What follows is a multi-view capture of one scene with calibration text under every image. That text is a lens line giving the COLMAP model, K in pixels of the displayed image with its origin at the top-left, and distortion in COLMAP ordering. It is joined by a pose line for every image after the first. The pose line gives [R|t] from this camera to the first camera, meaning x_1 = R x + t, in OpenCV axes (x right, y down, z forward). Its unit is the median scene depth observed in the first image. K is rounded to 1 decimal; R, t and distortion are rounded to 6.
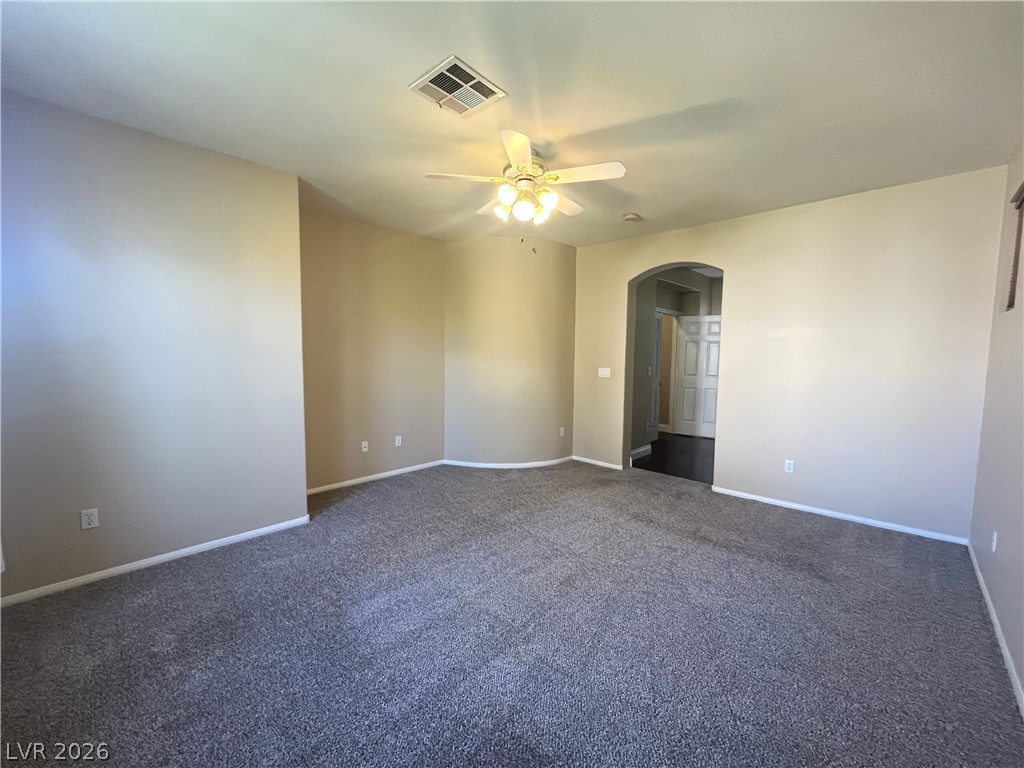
lens RADIAL K [[418.0, 0, 511.8], [0, 418.0, 383.9], [0, 0, 1]] dist [-0.002445, 0.000191]
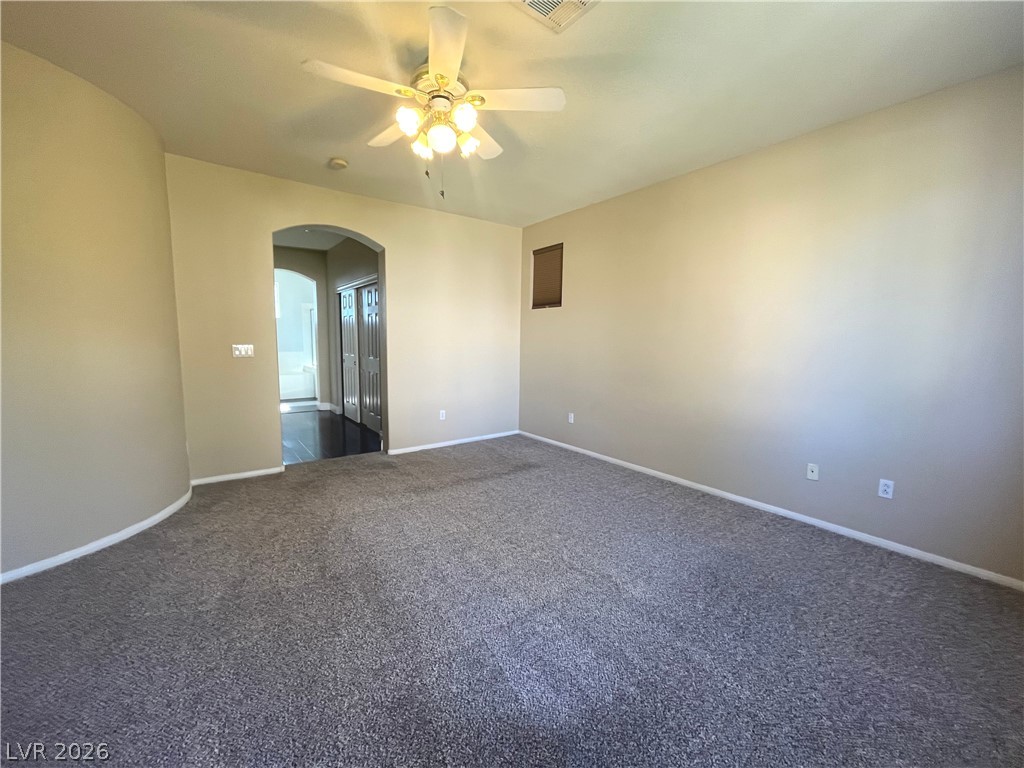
lens RADIAL K [[418.0, 0, 511.6], [0, 418.0, 386.6], [0, 0, 1]] dist [-0.002445, 0.000191]
pose [[0.166611, -0.116266, 0.979144, -0.518193], [0.065934, 0.992115, 0.106587, -0.013454], [-0.983816, 0.046801, 0.172964, 0.512586]]
